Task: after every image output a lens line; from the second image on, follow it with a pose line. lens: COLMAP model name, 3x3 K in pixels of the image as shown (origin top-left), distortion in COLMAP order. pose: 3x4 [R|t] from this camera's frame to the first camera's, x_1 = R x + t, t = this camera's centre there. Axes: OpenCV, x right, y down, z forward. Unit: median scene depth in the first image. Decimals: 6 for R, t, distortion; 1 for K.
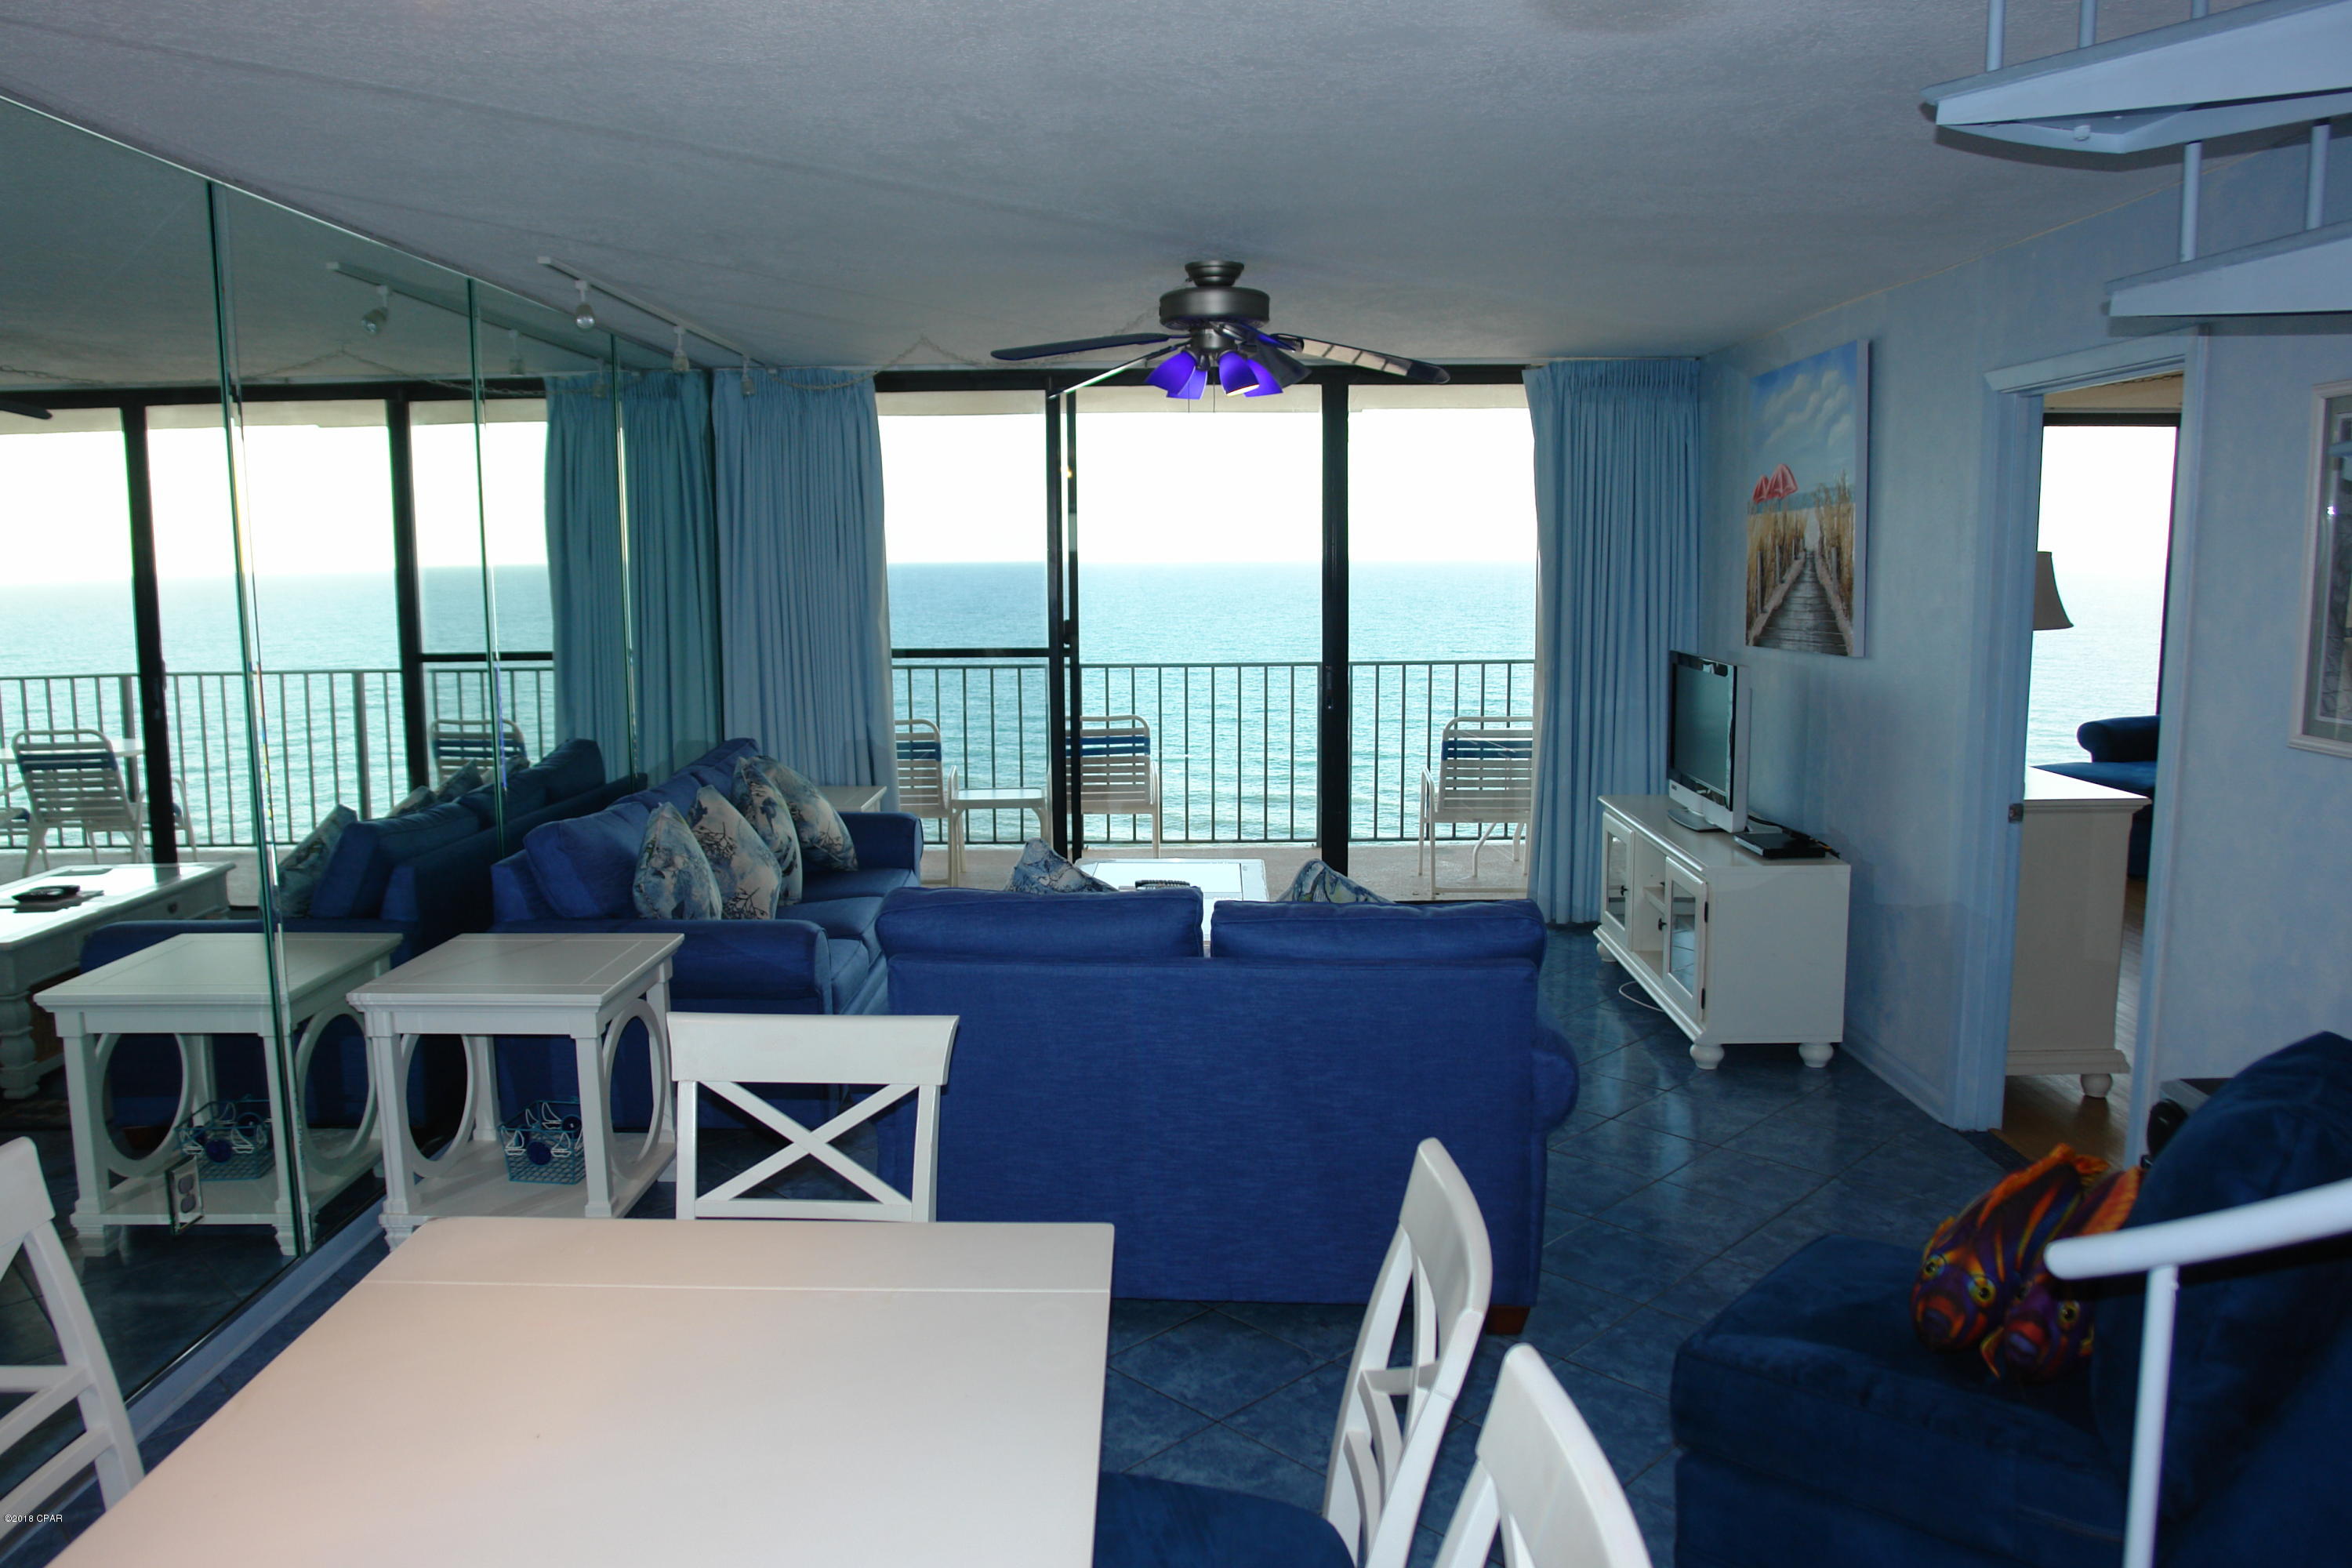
lens RADIAL K [[1628.3, 0, 1173.3], [0, 1628.3, 794.3], [0, 0, 1]] dist [-0.099108, 0.064088]
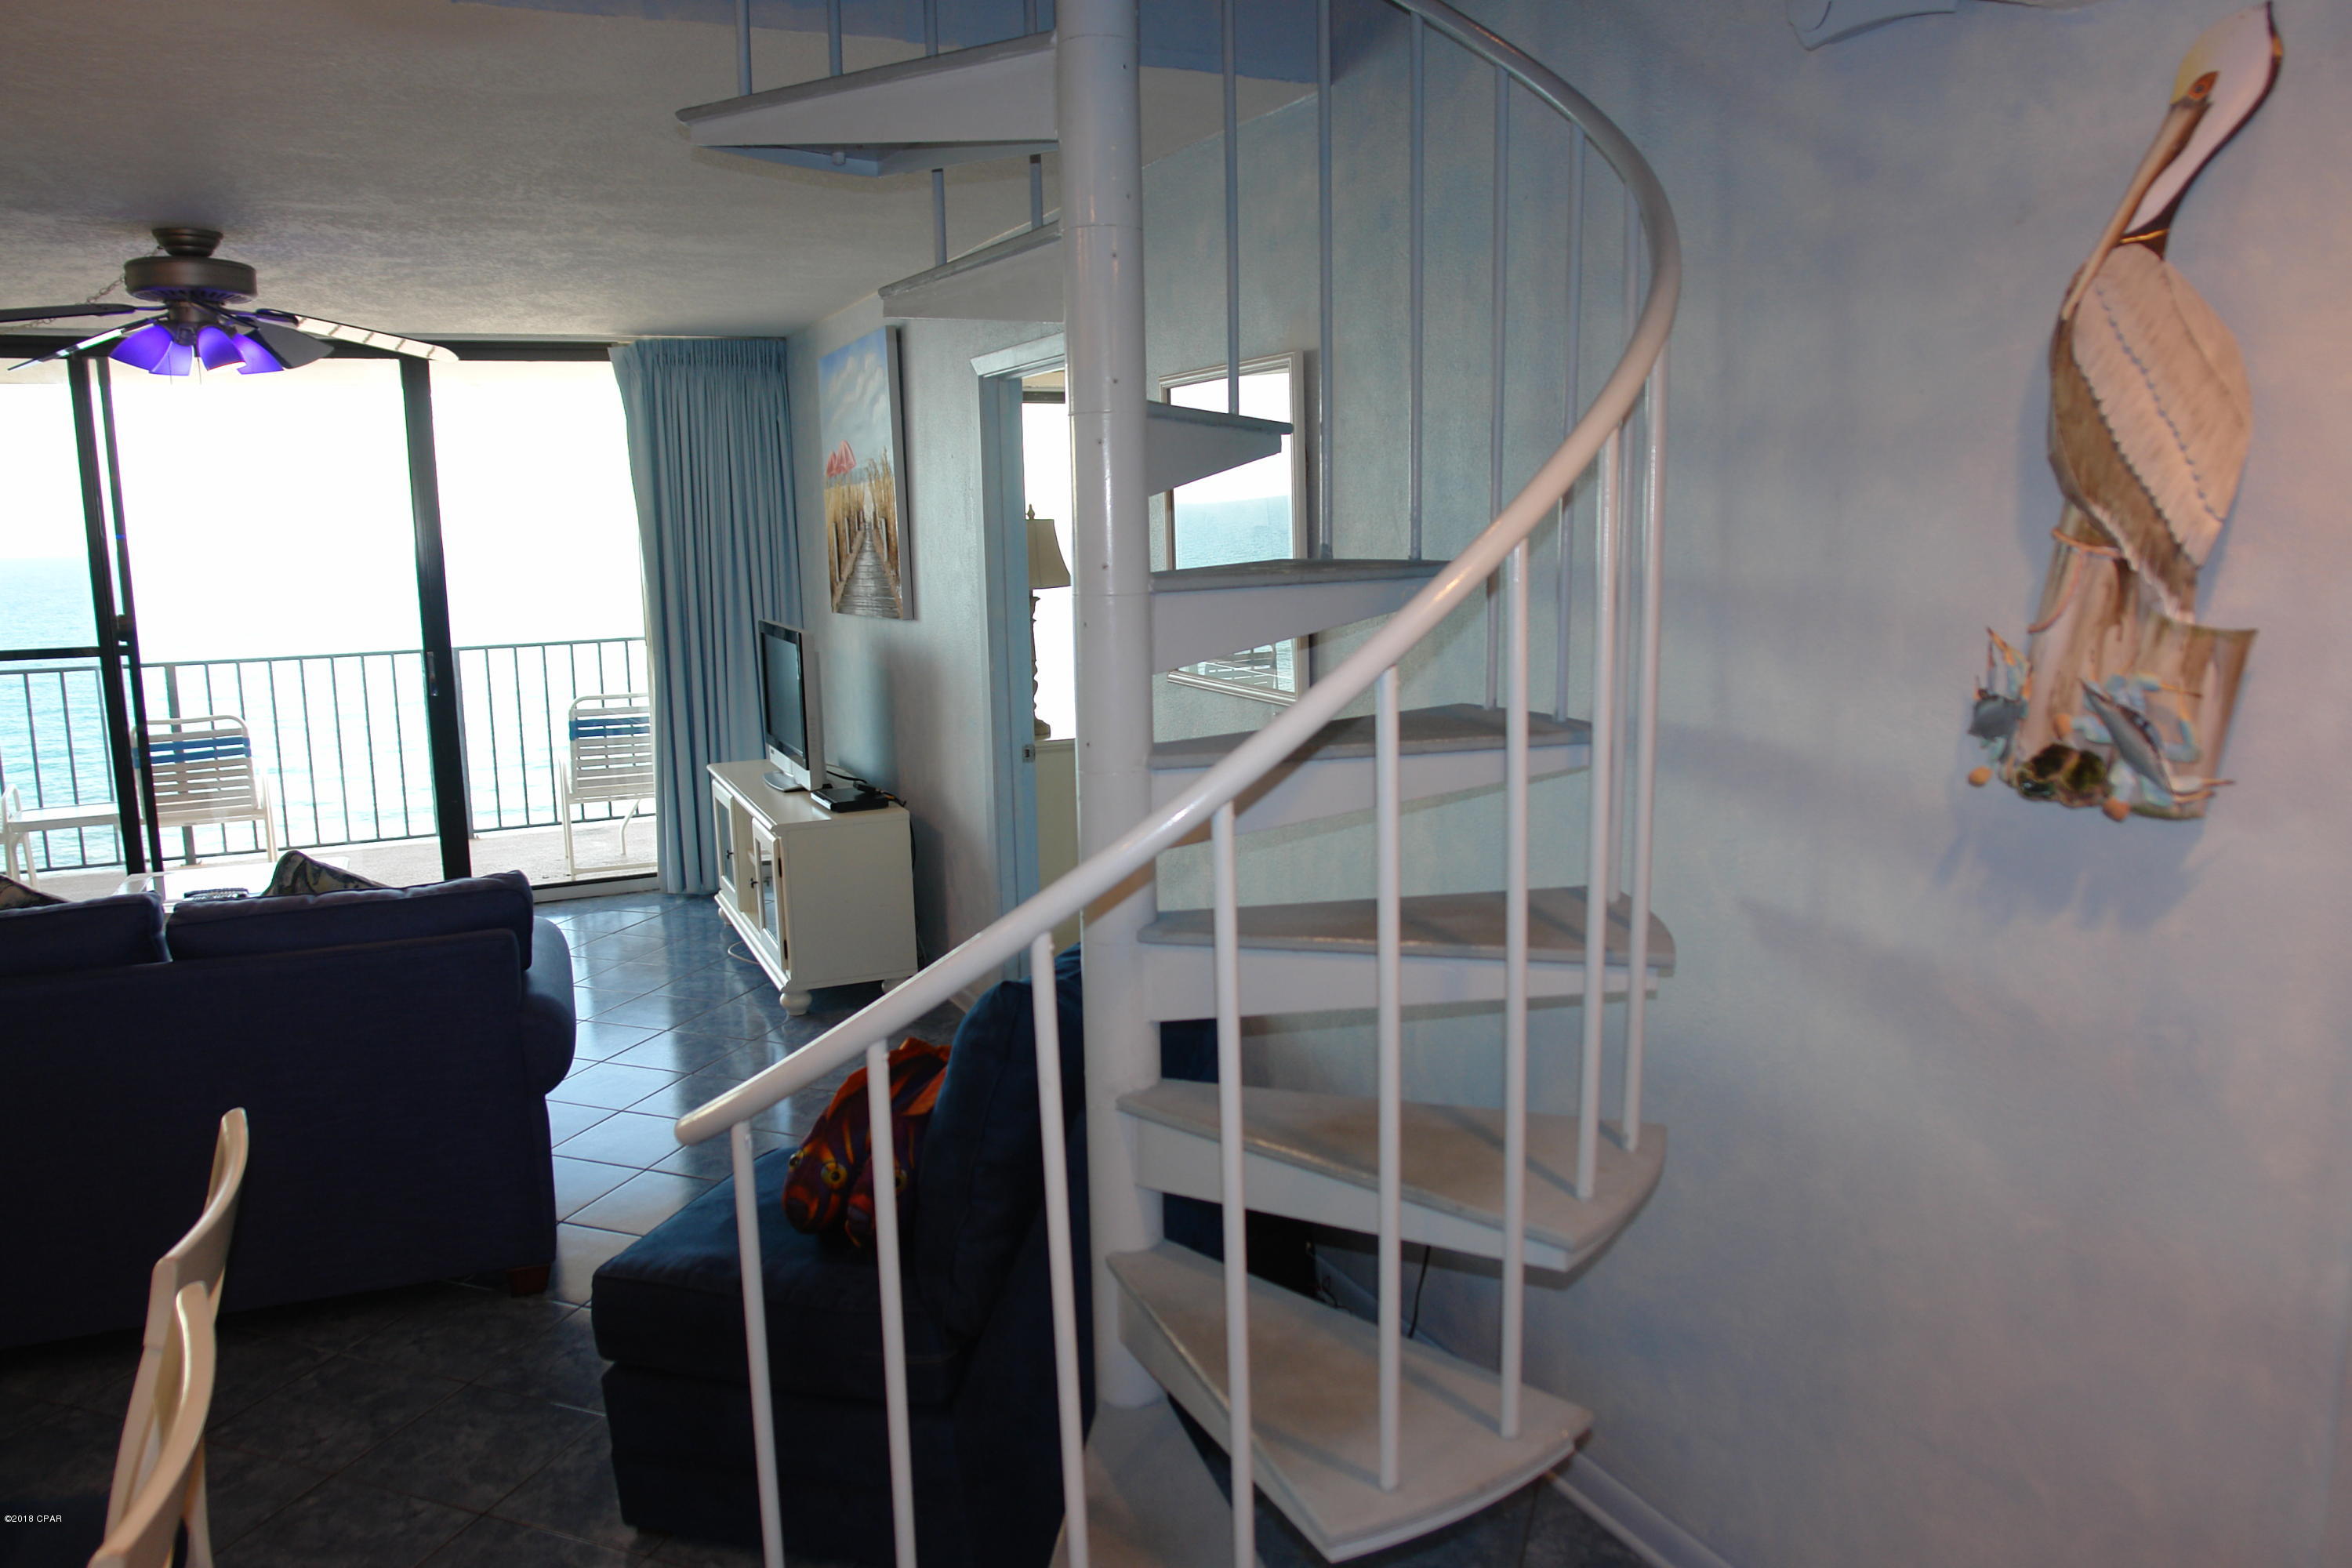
lens RADIAL K [[1628.3, 0, 1173.3], [0, 1628.3, 794.3], [0, 0, 1]] dist [-0.099108, 0.064088]
pose [[0.900565, -0.080325, 0.427236, 0.086191], [0.073154, 0.996768, 0.033204, 0.006734], [-0.428522, 0.001352, 0.903530, -0.051631]]
